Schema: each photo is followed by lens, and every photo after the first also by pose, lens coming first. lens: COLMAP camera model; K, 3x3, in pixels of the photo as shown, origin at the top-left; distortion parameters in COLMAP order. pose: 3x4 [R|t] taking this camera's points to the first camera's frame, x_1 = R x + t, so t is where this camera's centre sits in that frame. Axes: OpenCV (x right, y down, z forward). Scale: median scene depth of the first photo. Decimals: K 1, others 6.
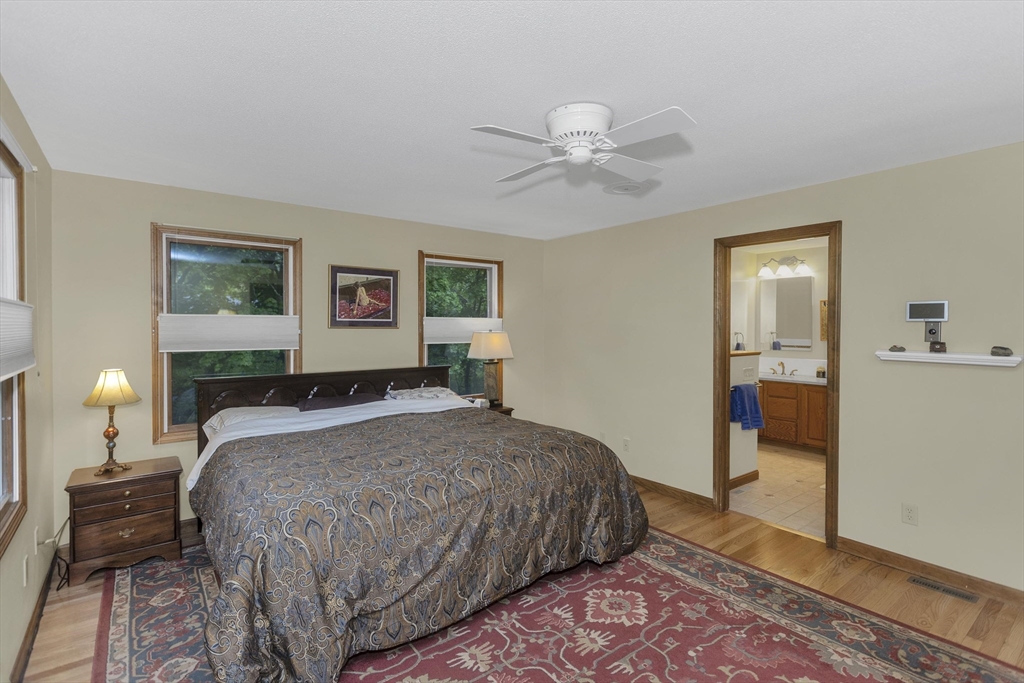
lens RADIAL K [[494.5, 0, 510.9], [0, 494.5, 344.0], [0, 0, 1]] dist [-0.001751, 0.006251]
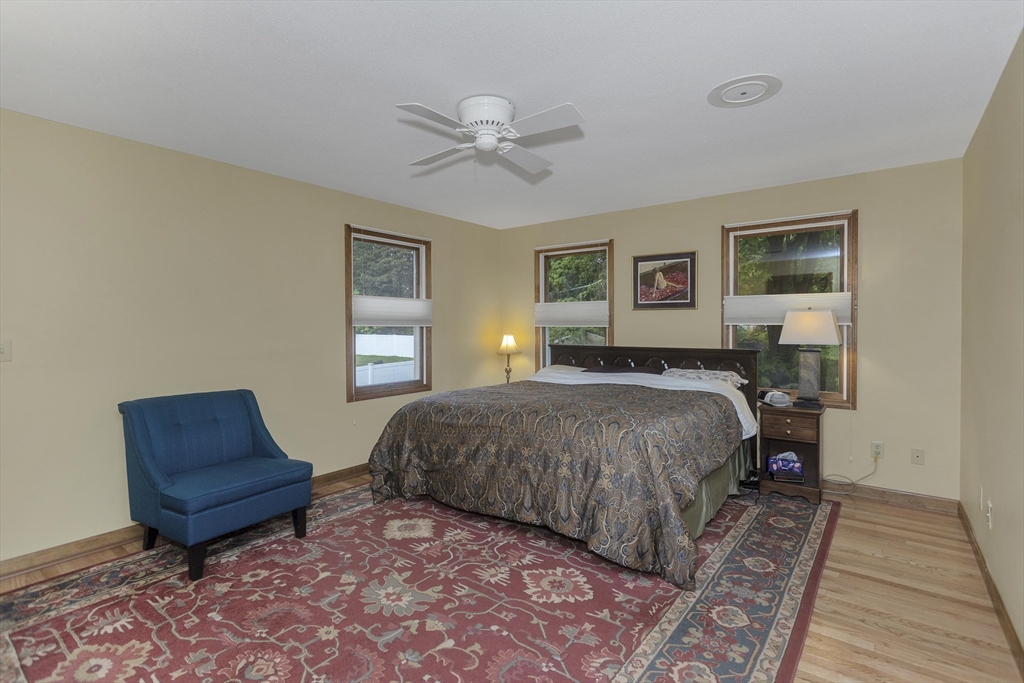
lens RADIAL K [[494.5, 0, 515.1], [0, 494.5, 331.5], [0, 0, 1]] dist [-0.001751, 0.006251]
pose [[0.244479, 0.000590, -0.969655, 0.836205], [-0.043062, 0.999020, -0.010249, 0.051302], [0.968698, 0.044261, 0.244264, 0.516050]]
